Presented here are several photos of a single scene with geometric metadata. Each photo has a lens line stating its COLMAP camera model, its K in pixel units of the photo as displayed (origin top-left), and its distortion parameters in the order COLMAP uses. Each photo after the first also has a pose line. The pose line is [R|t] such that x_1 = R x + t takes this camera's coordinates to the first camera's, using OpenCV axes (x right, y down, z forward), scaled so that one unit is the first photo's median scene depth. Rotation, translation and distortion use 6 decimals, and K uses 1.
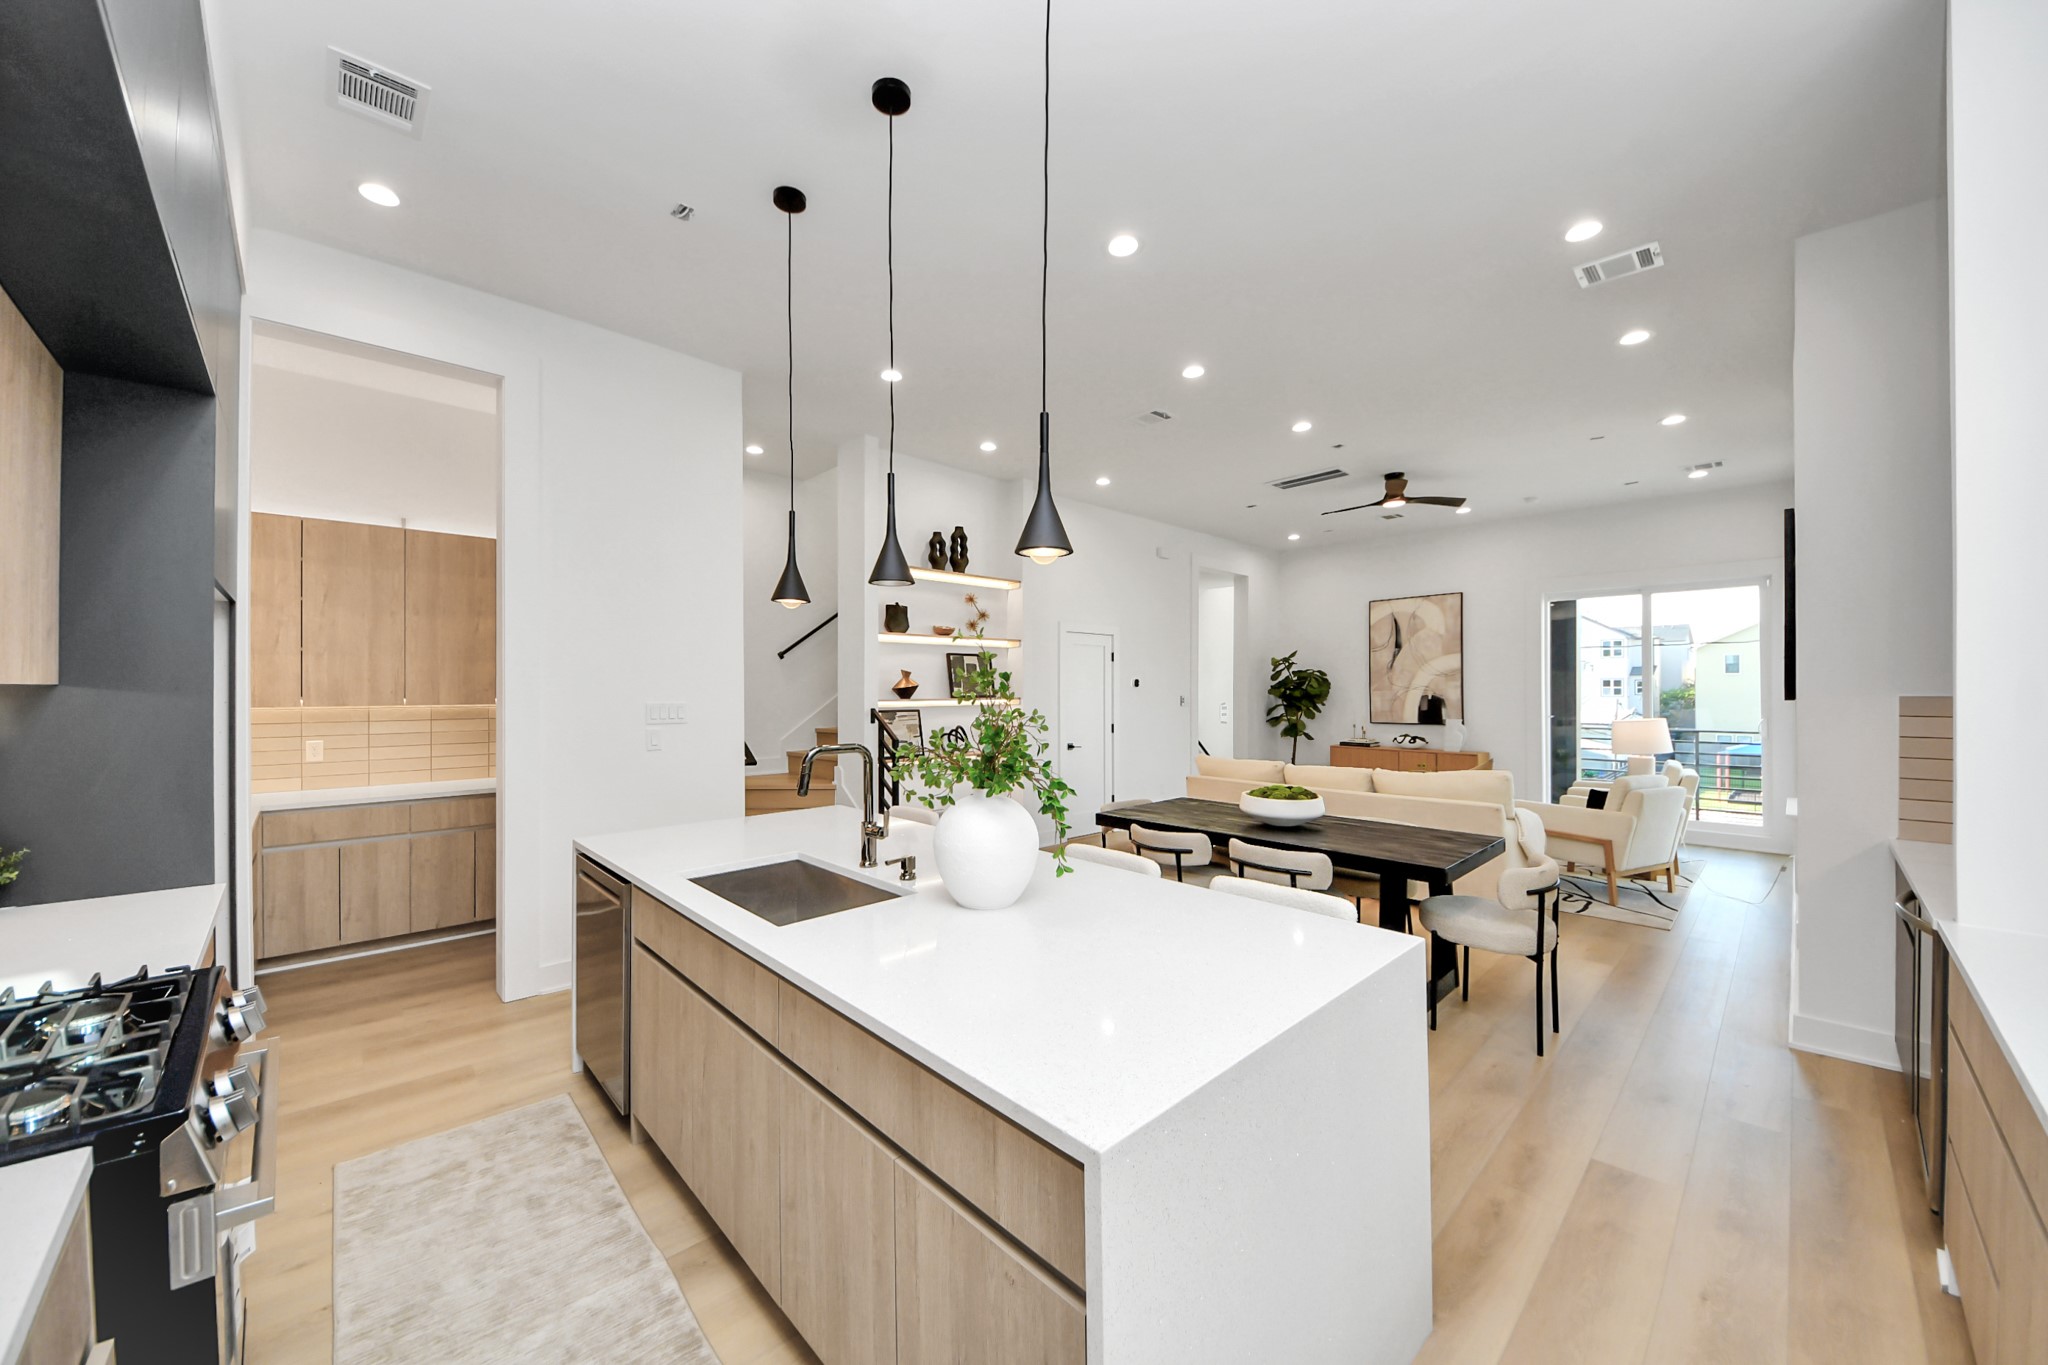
lens RADIAL K [[739.4, 0, 959.5], [0, 739.4, 690.2], [0, 0, 1]] dist [0.001458, -0.008070]
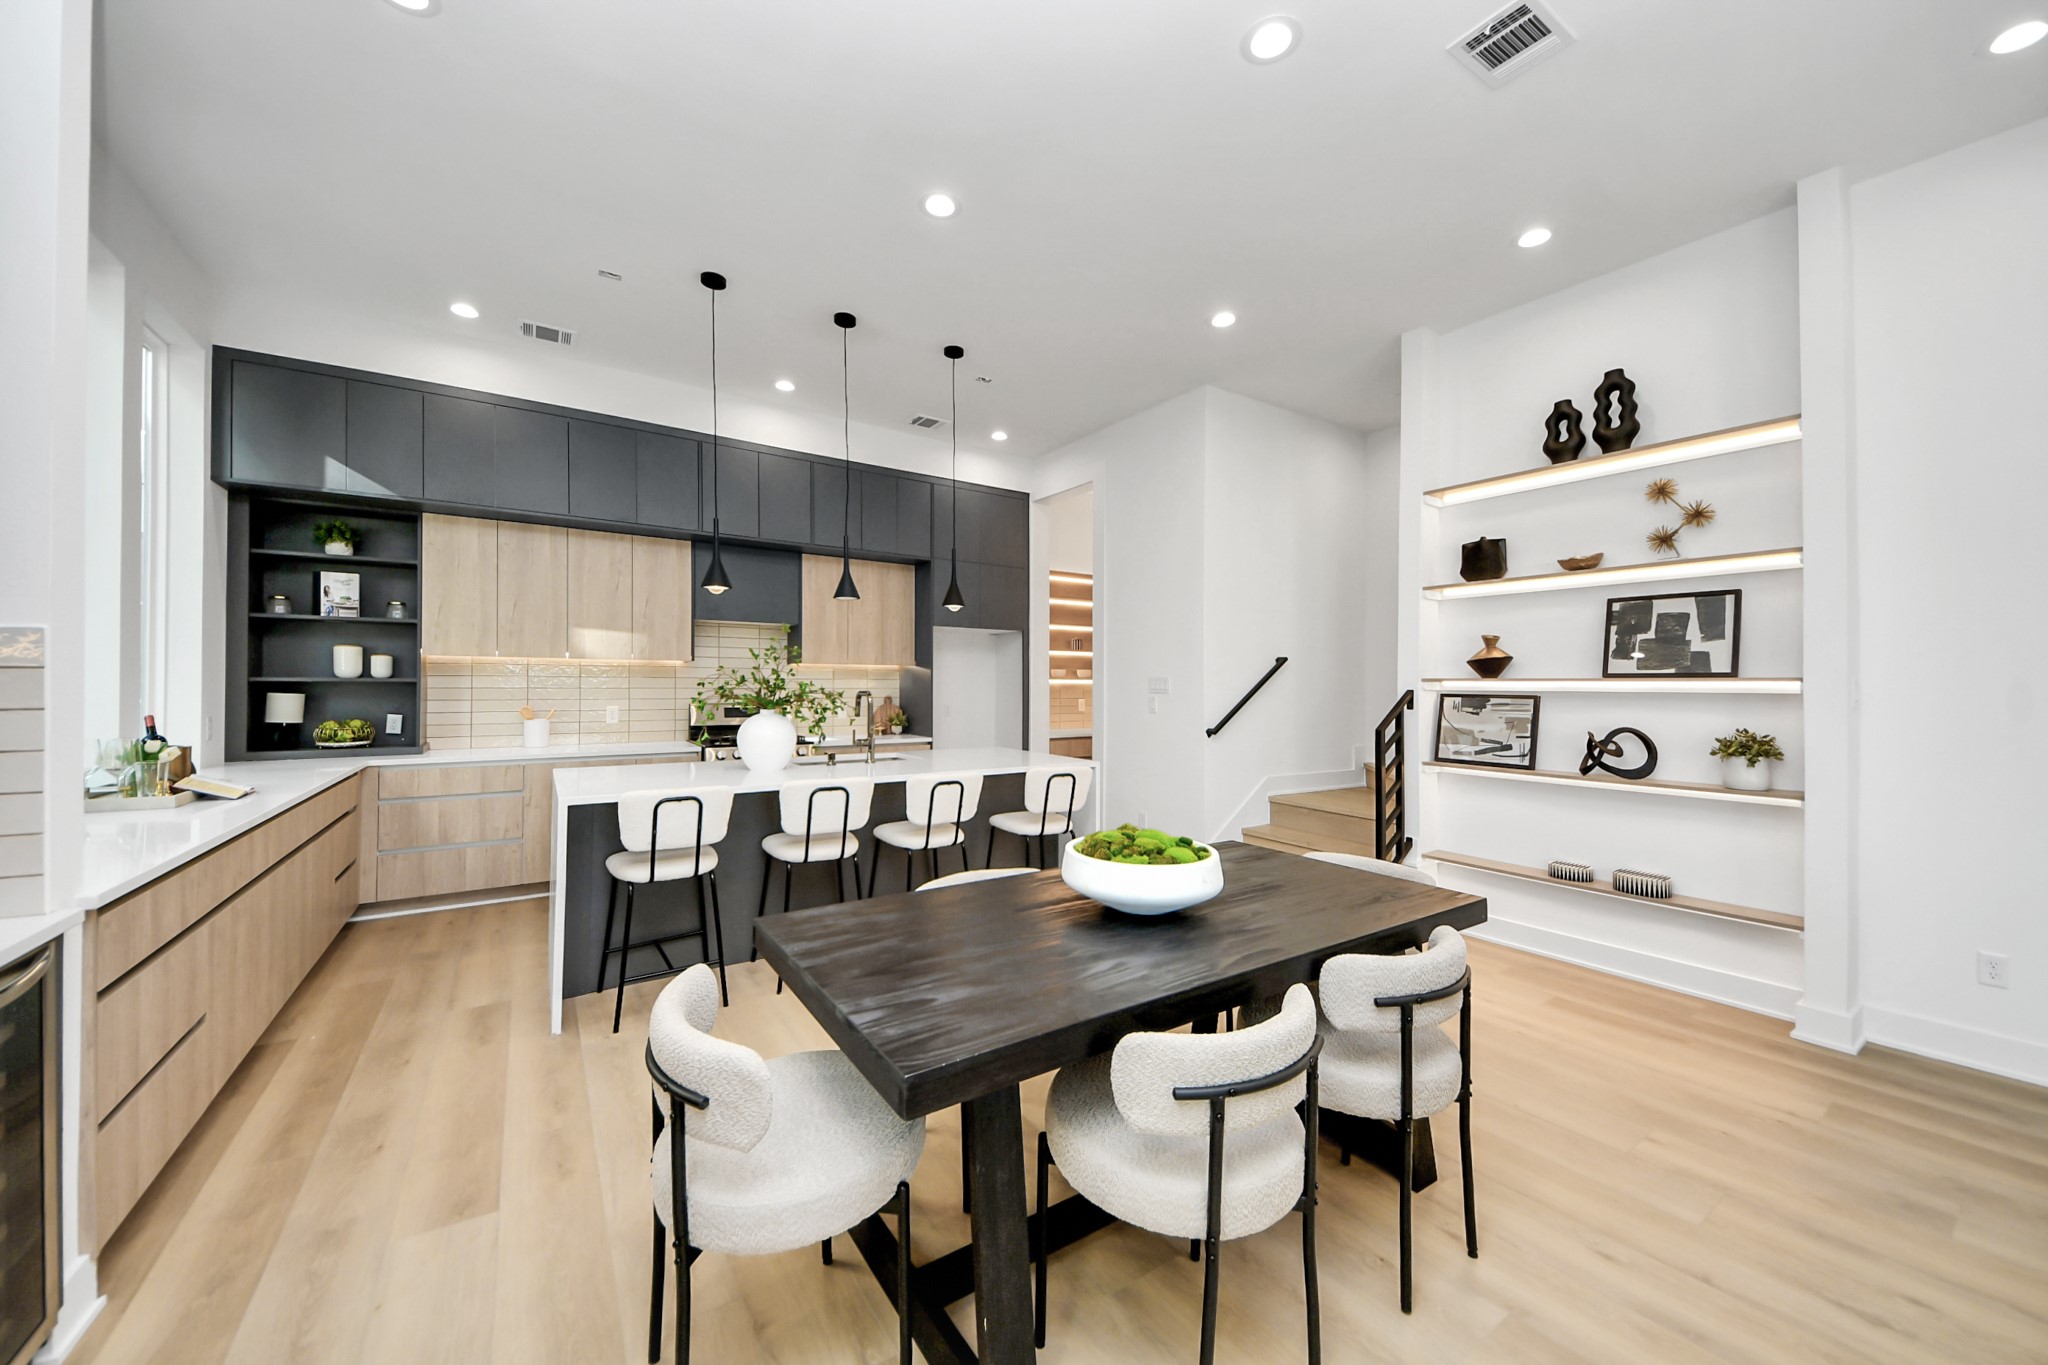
lens RADIAL K [[699.9, 0, 1024.0], [0, 699.9, 682.5], [0, 0, 1]] dist [-0.016127, -0.007566]
pose [[-0.113509, -0.000584, -0.993537, 0.403694], [-0.010882, 0.999941, 0.000656, 0.013583], [0.993477, 0.010886, -0.113509, 0.438371]]
